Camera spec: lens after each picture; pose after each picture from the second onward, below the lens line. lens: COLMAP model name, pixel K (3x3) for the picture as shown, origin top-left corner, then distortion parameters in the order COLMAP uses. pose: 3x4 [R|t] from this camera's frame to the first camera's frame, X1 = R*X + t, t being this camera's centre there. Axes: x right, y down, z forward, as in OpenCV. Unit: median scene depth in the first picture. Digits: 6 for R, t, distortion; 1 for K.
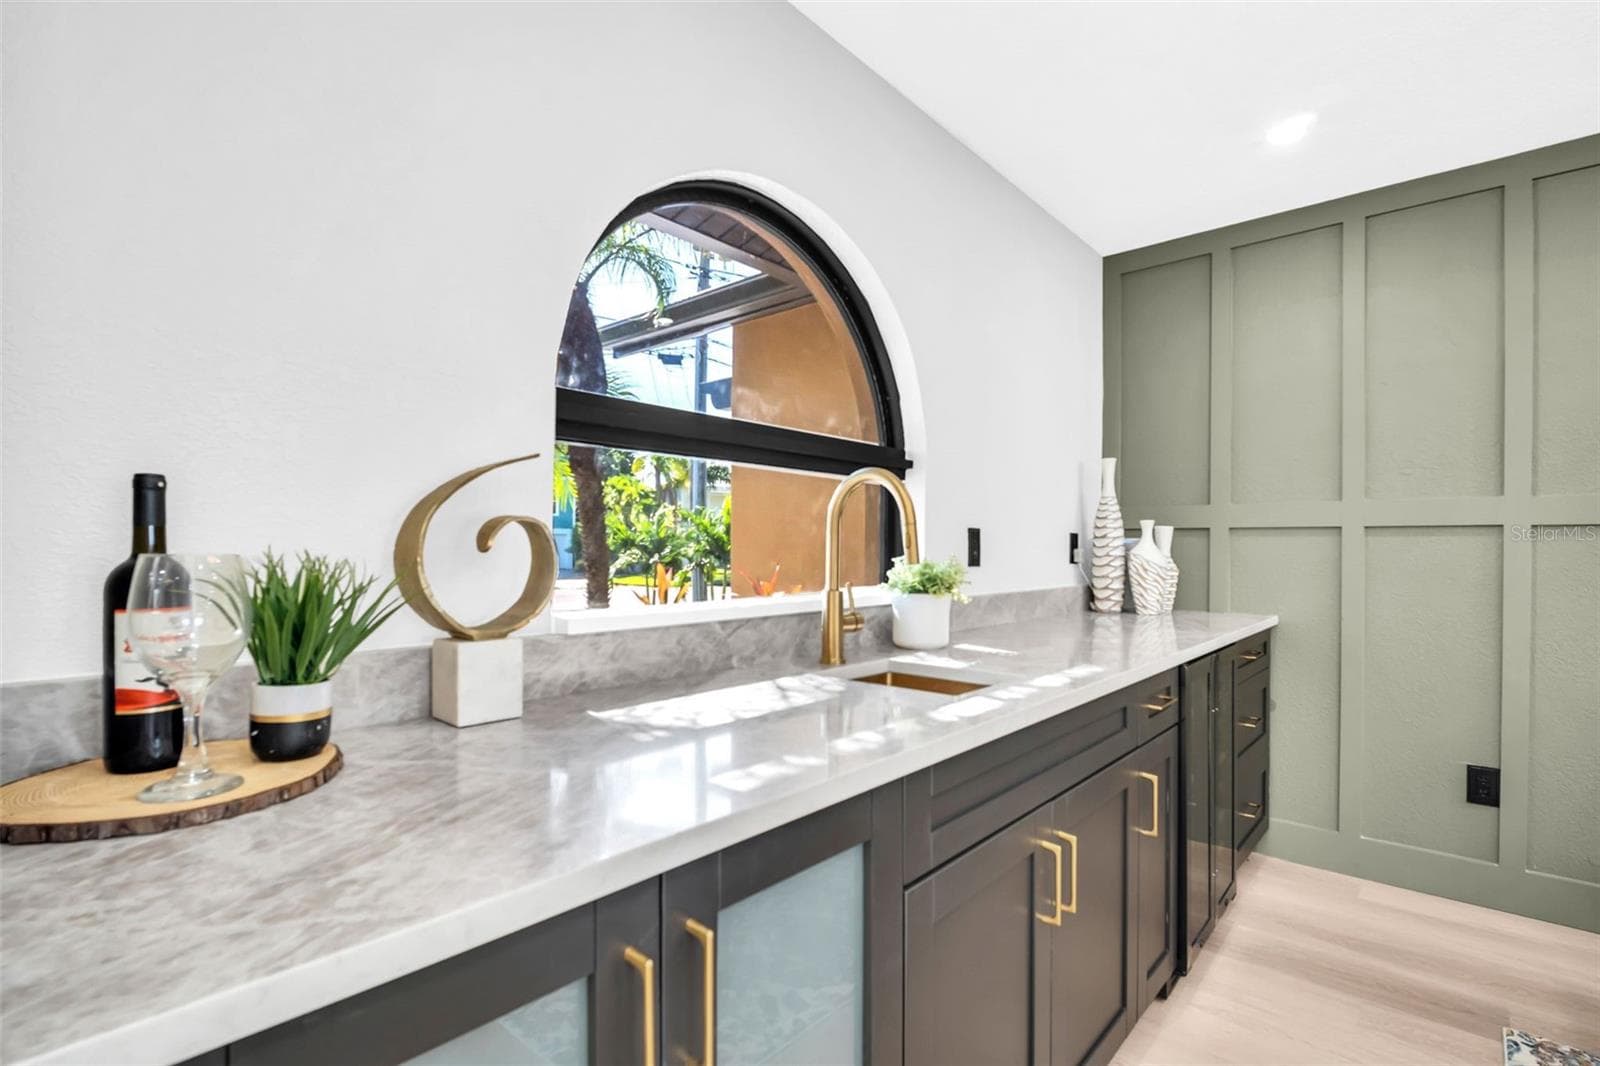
lens RADIAL K [[740.0, 0, 804.5], [0, 740.0, 554.2], [0, 0, 1]] dist [0.000591, -0.007772]
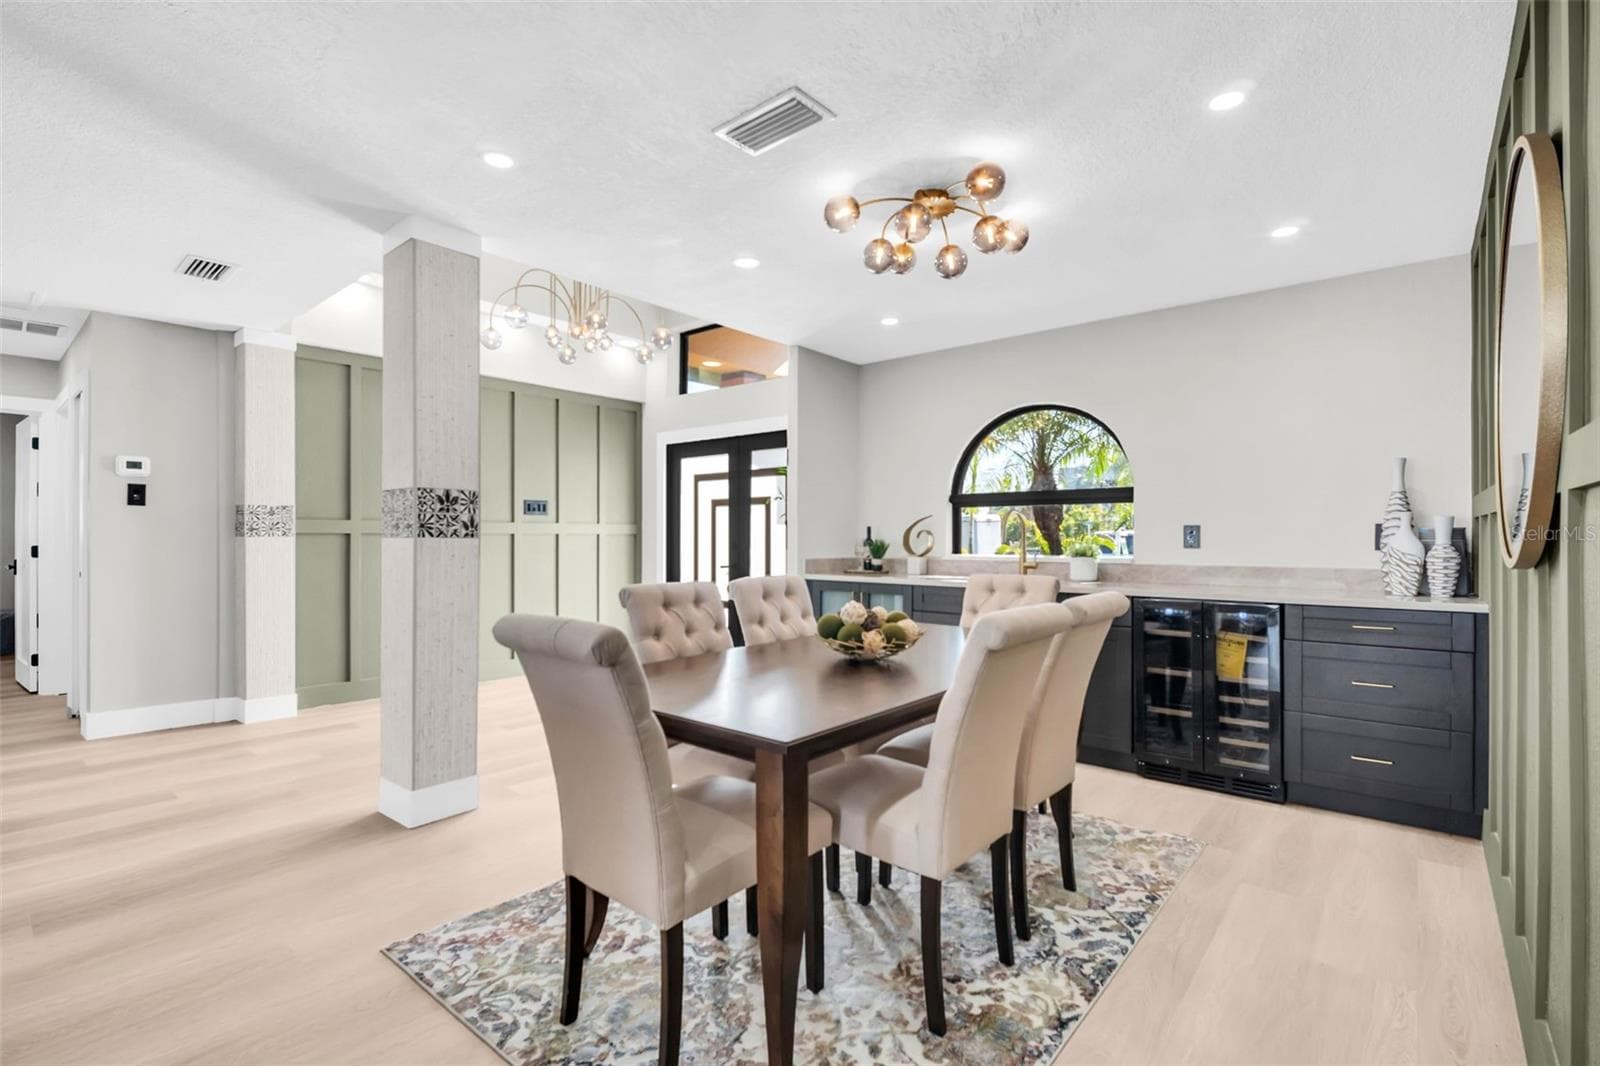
lens RADIAL K [[733.0, 0, 800.0], [0, 733.0, 533.0], [0, 0, 1]] dist [-0.003542, -0.001020]
pose [[0.017283, -0.009056, -0.999810, 2.073019], [-0.009674, 0.999911, -0.009225, 0.007079], [0.999804, 0.009831, 0.017194, 0.091971]]
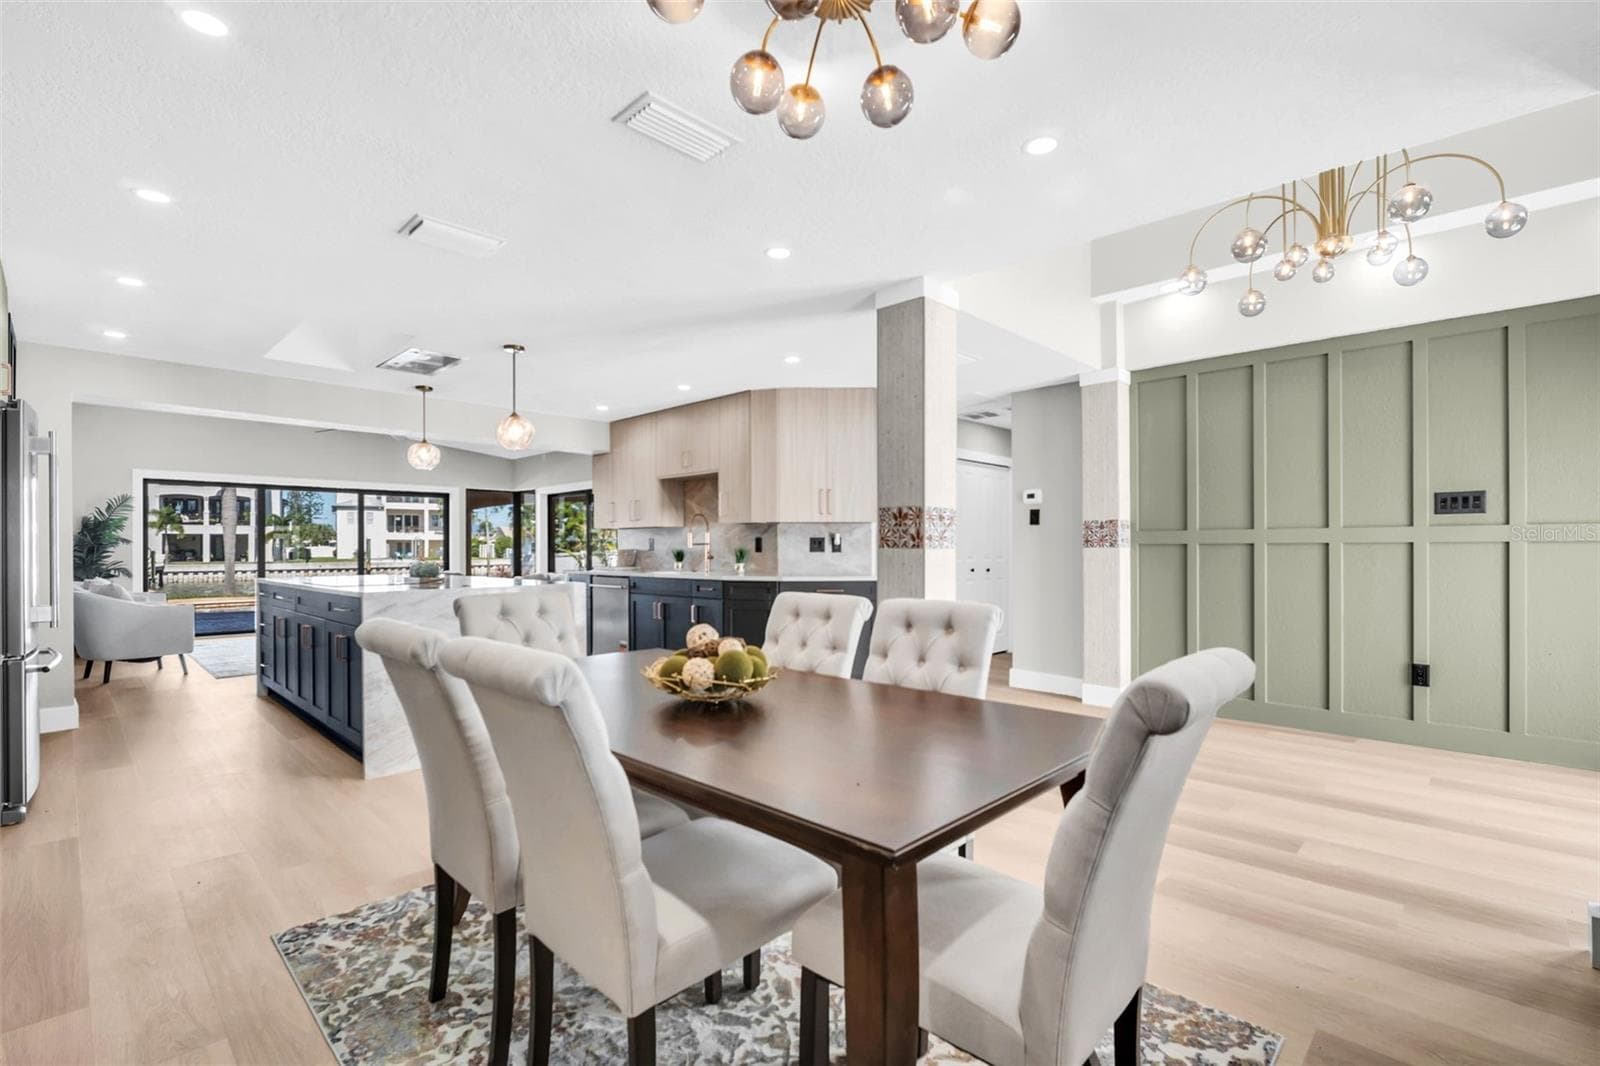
lens RADIAL K [[735.4, 0, 803.0], [0, 735.4, 550.7], [0, 0, 1]] dist [-0.002097, -0.000751]
pose [[-0.998384, -0.002431, 0.056779, 0.783396], [-0.001707, 0.999917, 0.012798, -0.005843], [-0.056806, 0.012681, -0.998305, 1.110558]]
